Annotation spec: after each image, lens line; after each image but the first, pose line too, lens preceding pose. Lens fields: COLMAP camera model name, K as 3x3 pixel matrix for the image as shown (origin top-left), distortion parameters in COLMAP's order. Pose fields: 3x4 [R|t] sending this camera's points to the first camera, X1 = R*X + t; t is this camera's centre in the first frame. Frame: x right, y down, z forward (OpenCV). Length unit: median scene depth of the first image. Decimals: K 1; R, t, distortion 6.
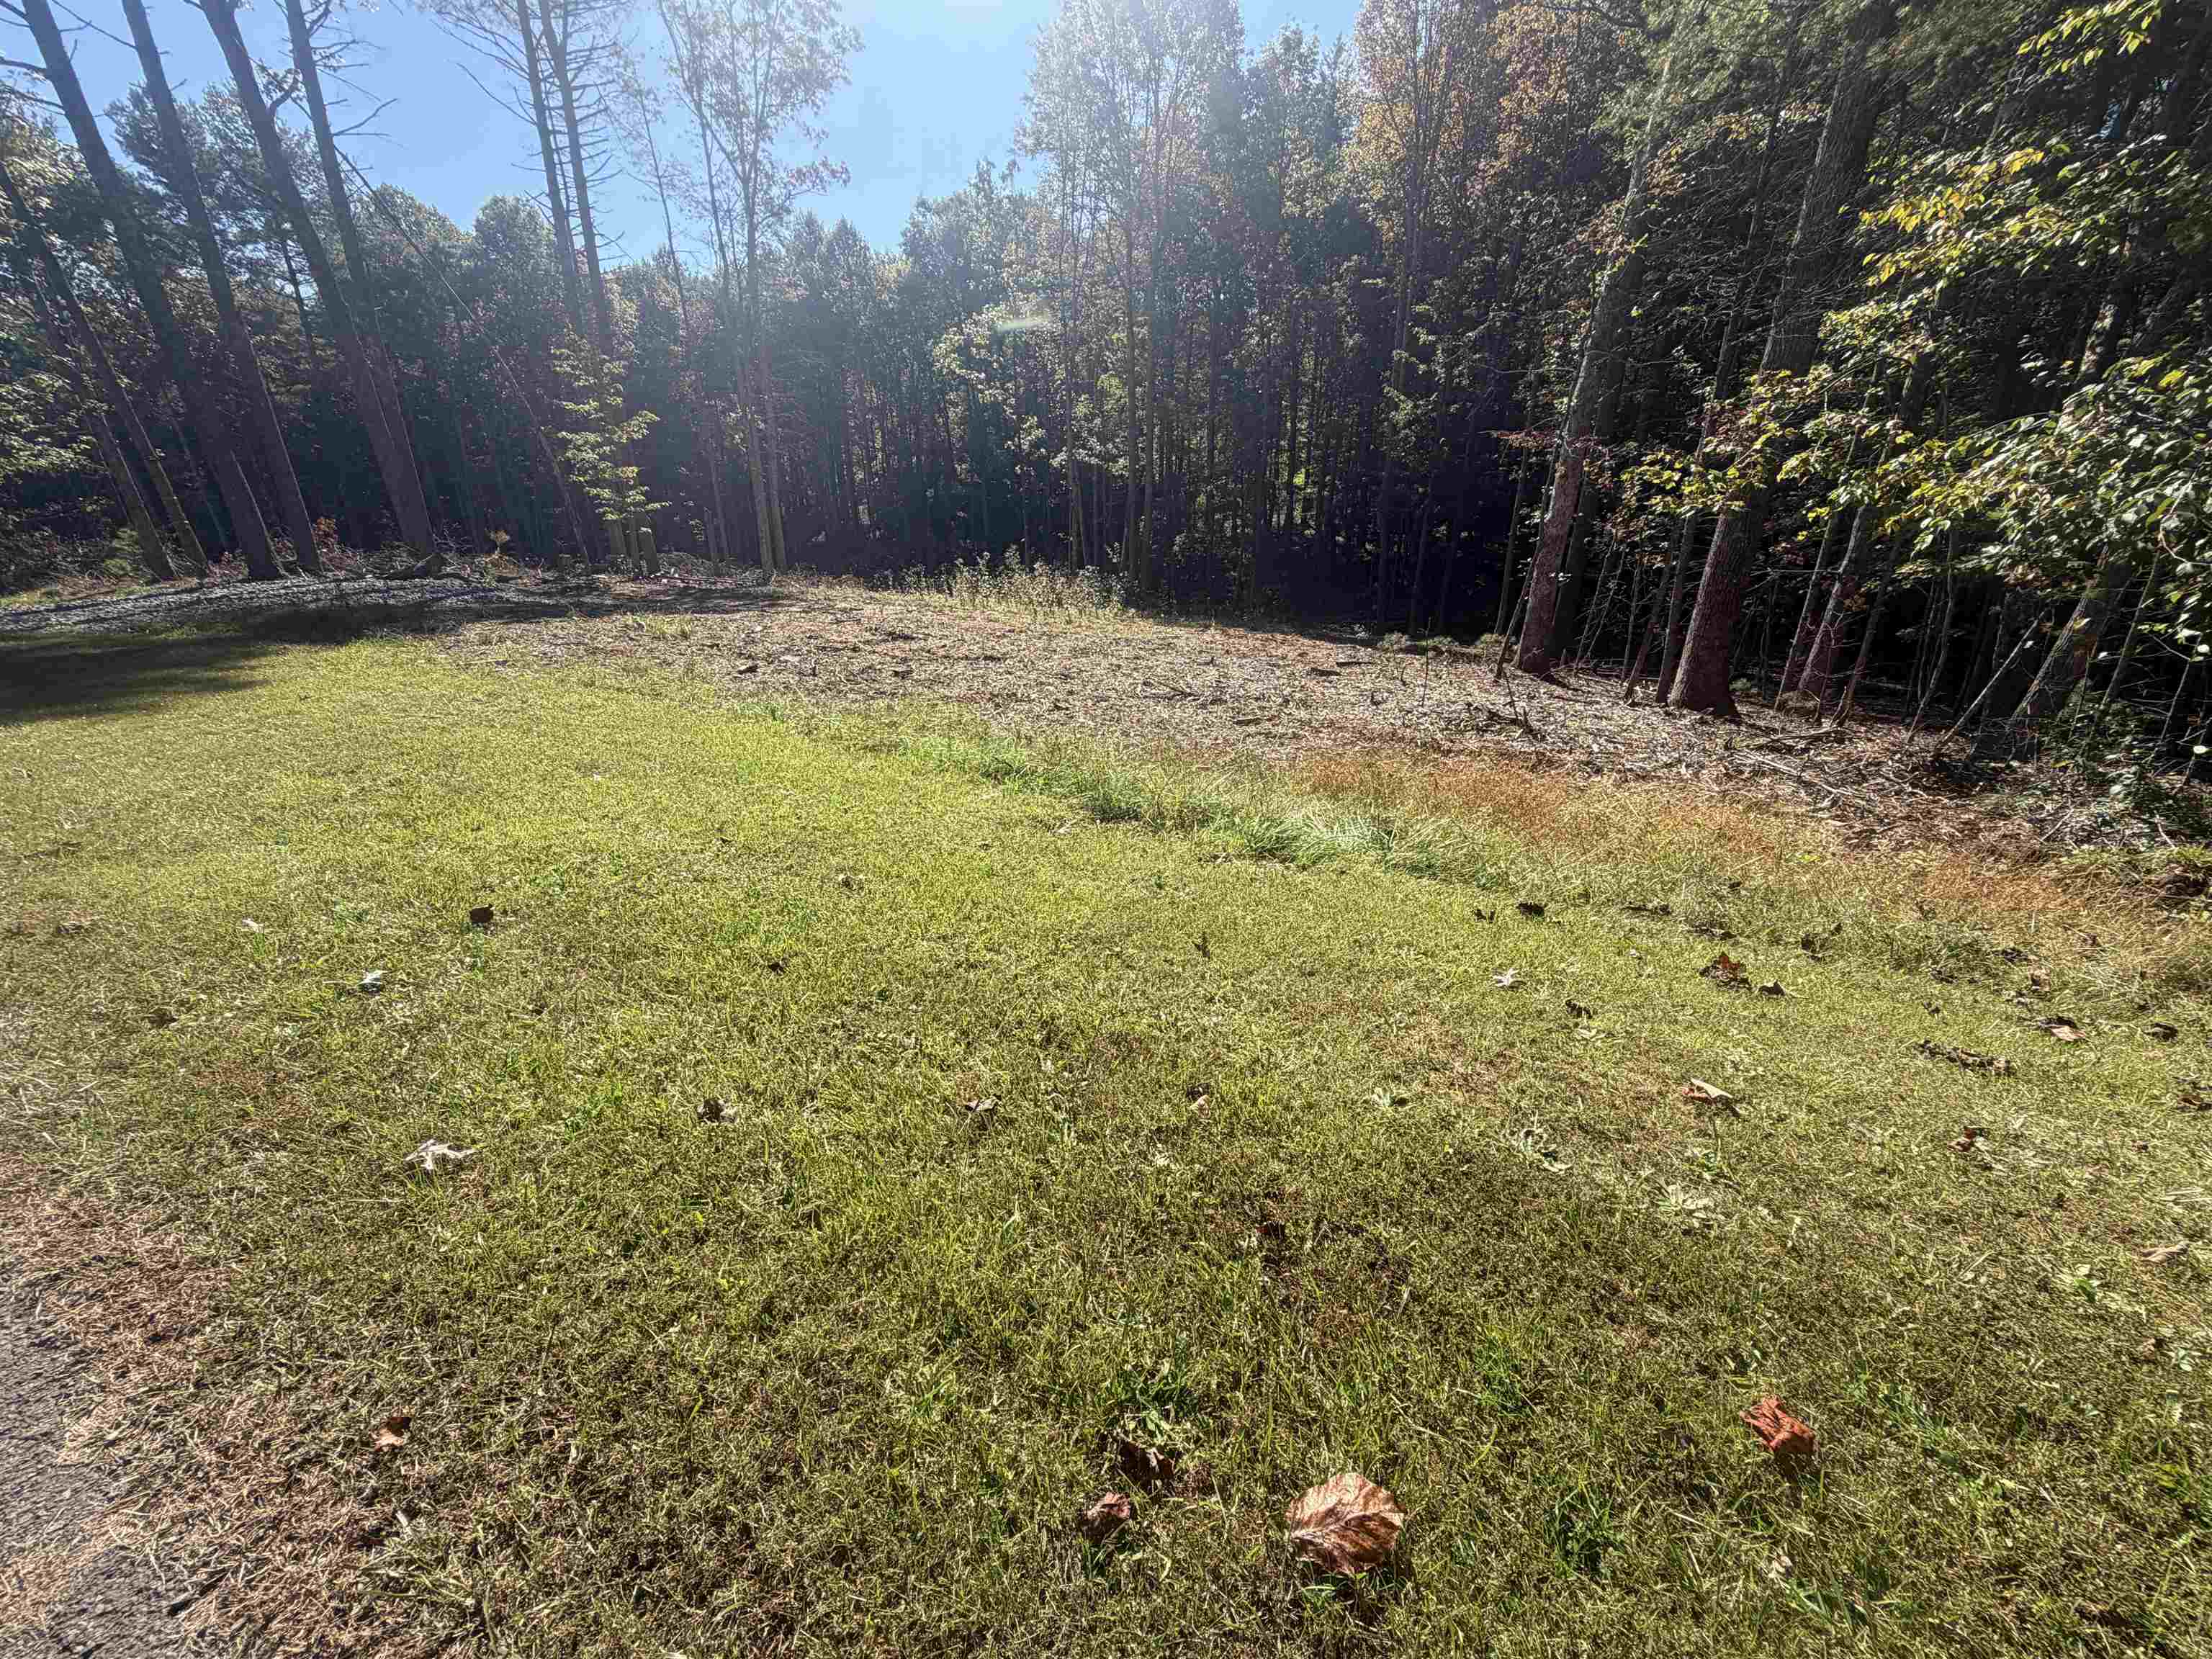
lens RADIAL K [[874.3, 0, 1100.0], [0, 874.3, 830.1], [0, 0, 1]] dist [-0.000496, 0.000413]
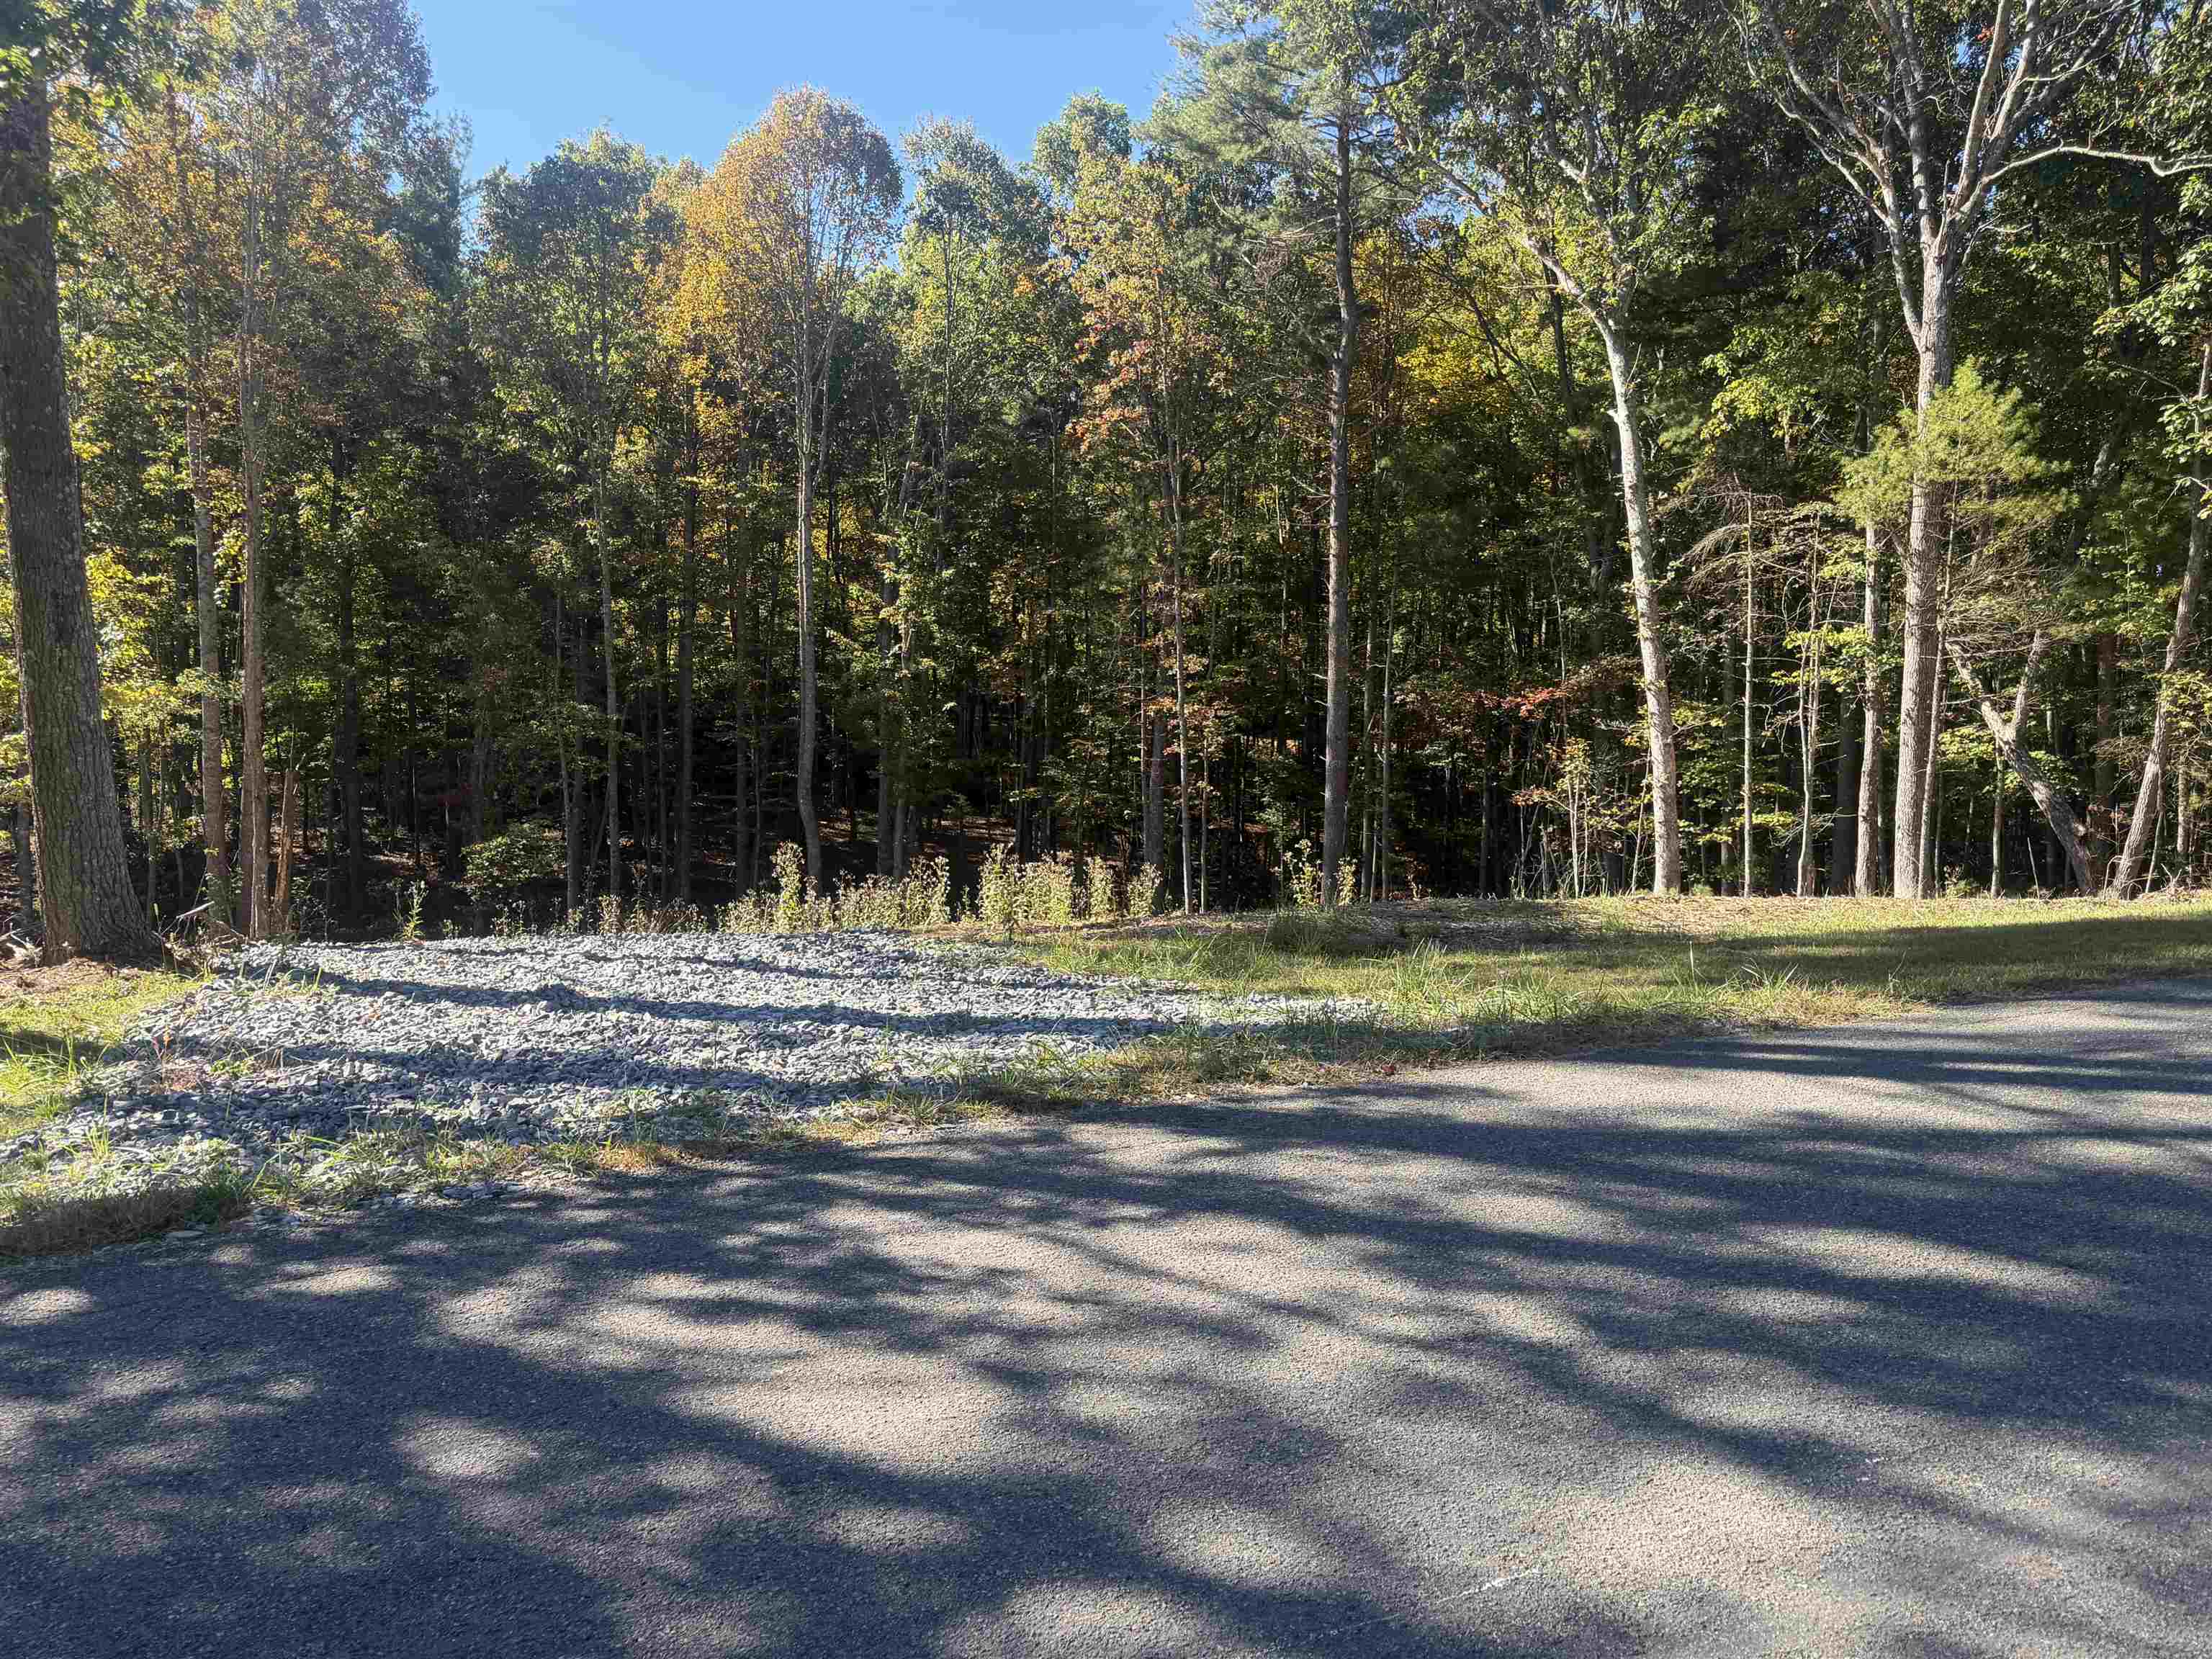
lens RADIAL K [[1664.5, 0, 1090.5], [0, 1664.5, 831.1], [0, 0, 1]] dist [0.039567, -0.034367]
pose [[0.562008, -0.021107, 0.826862, -2.339958], [0.301009, 0.936346, -0.180691, -0.211522], [-0.770416, 0.350443, 0.532587, 0.713054]]
